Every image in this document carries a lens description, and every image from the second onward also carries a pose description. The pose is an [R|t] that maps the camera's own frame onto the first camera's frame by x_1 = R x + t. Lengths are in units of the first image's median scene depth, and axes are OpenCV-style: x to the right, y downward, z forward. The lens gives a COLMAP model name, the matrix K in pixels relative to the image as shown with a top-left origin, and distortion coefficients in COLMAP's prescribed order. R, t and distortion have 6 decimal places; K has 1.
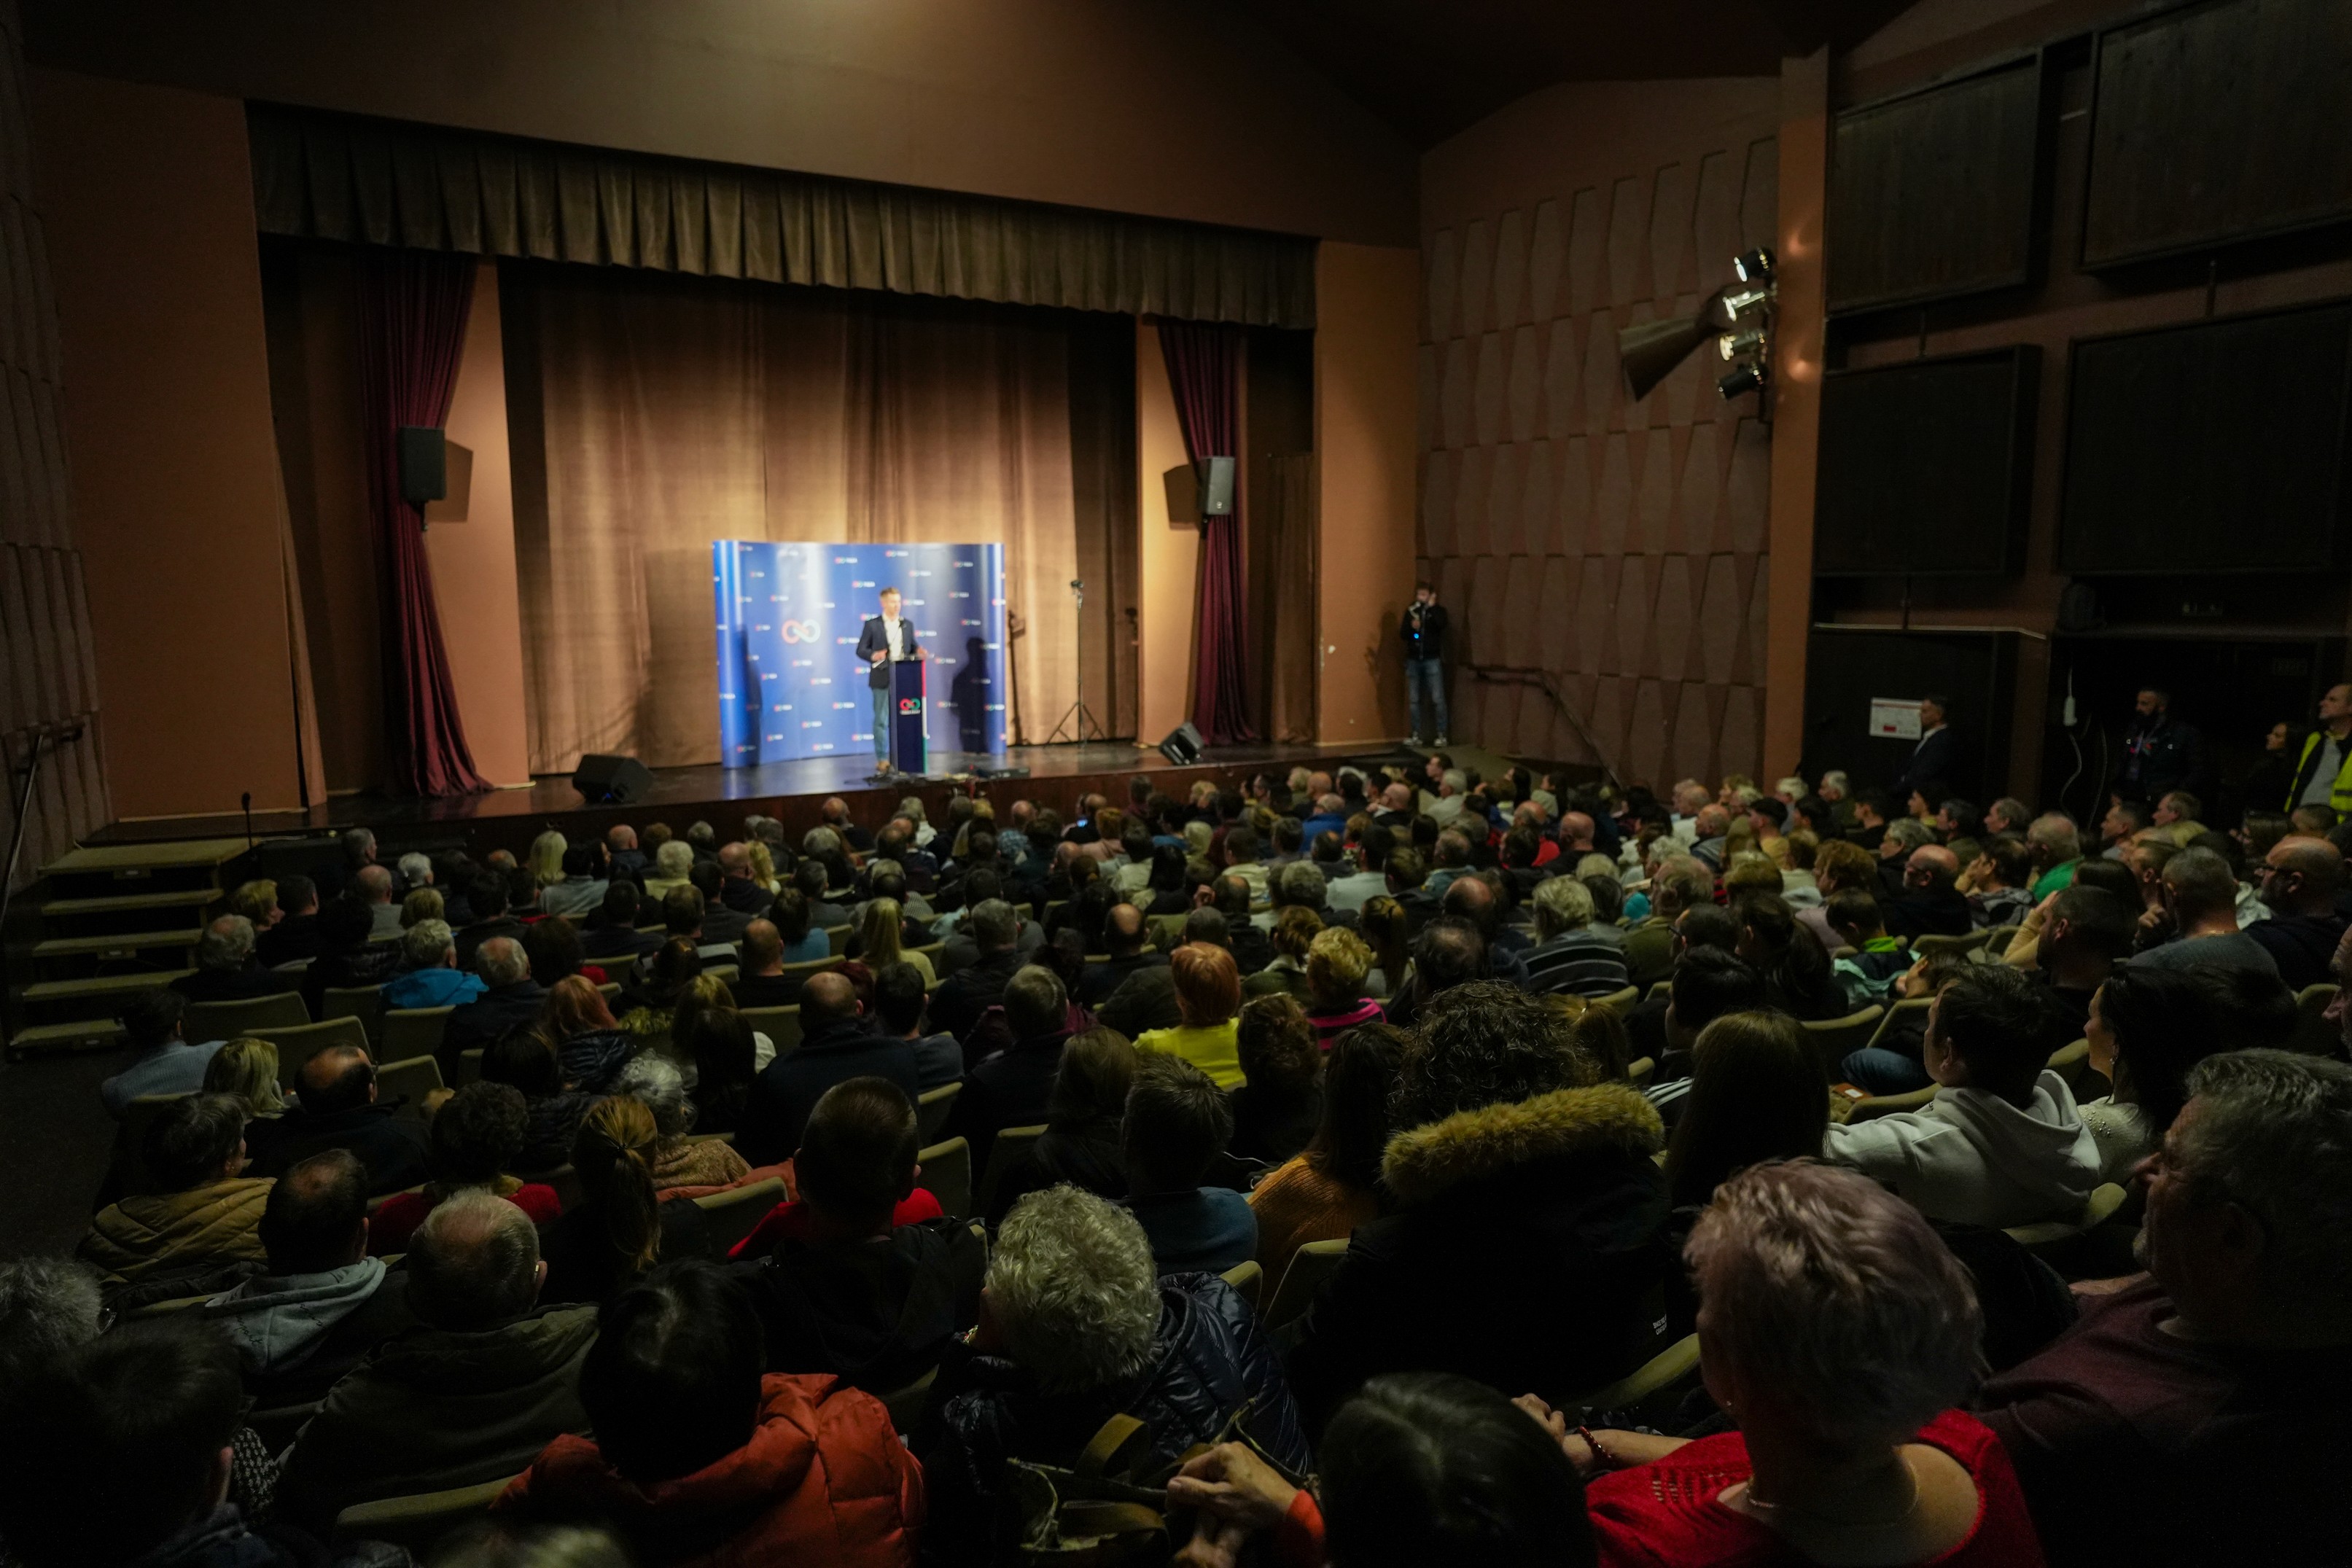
lens RADIAL K [[1448.4, 0, 1172.2], [0, 1448.4, 772.5], [0, 0, 1]] dist [-0.007149, 0.002332]
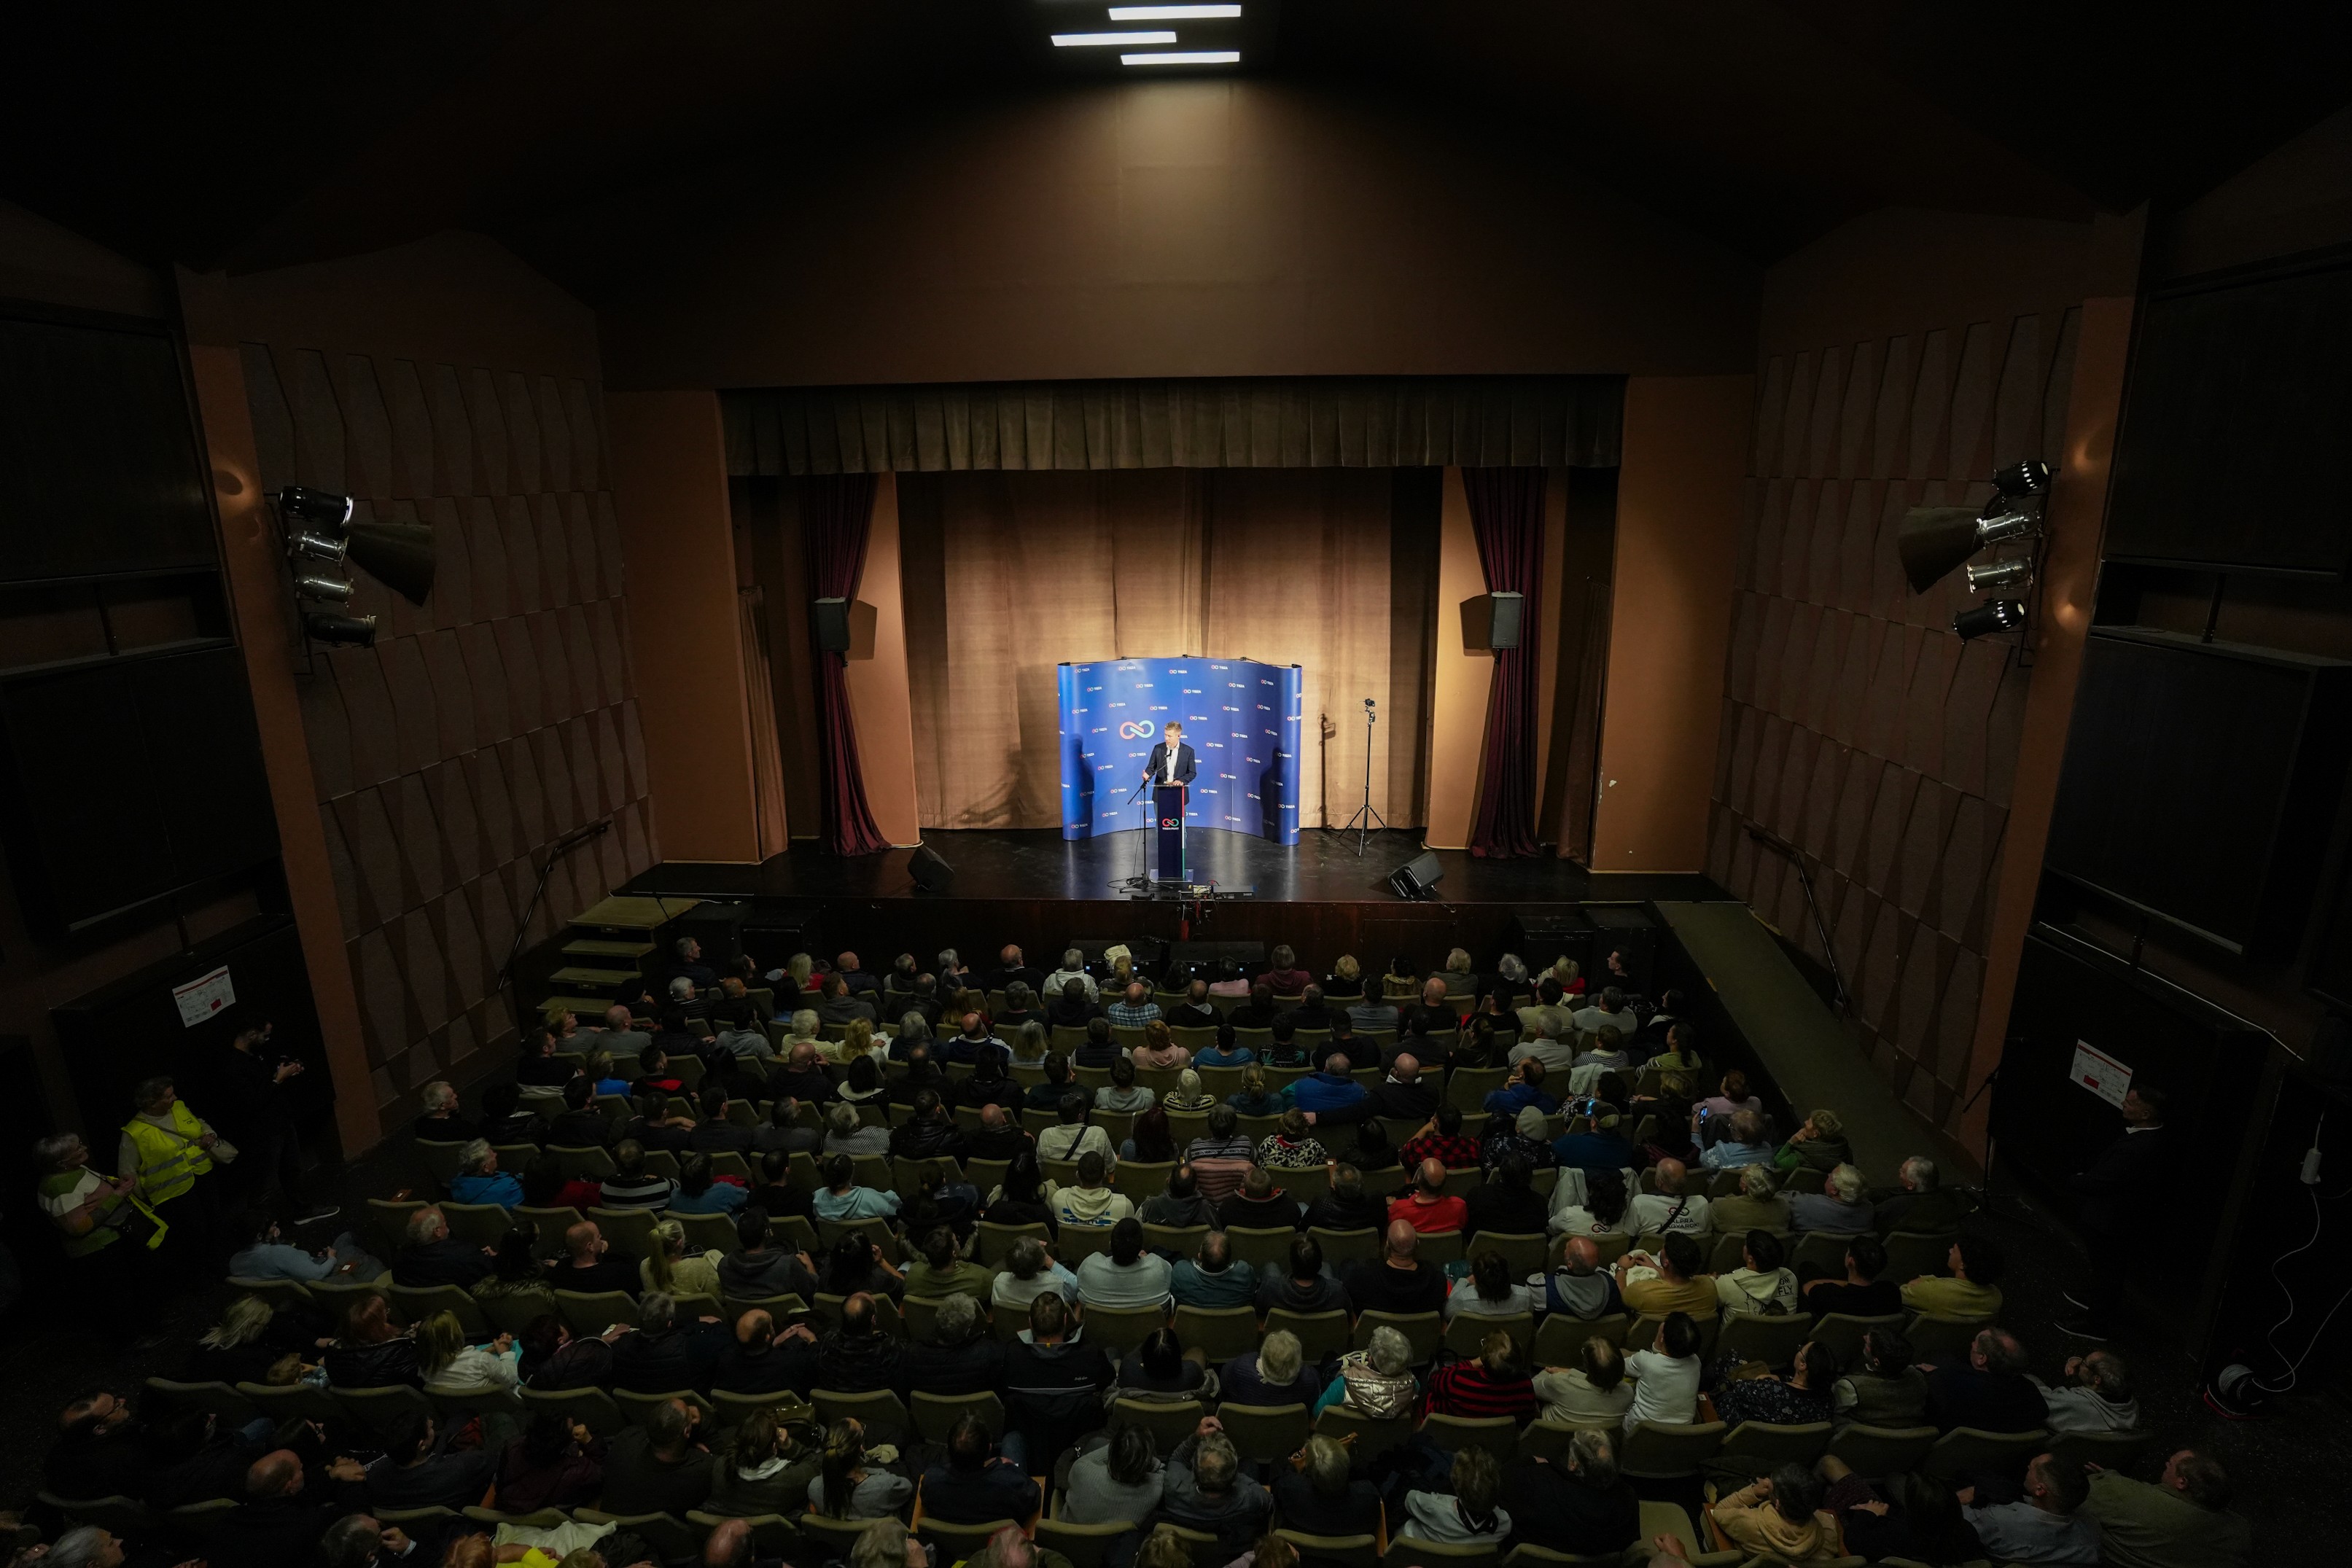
lens RADIAL K [[1164.0, 0, 1175.1], [0, 1164.0, 804.6], [0, 0, 1]] dist [-0.003881, 0.004061]
pose [[0.864594, 0.133679, -0.484362, 0.288480], [-0.064187, 0.985447, 0.157399, -0.211803], [0.498354, -0.104997, 0.860592, 0.163197]]
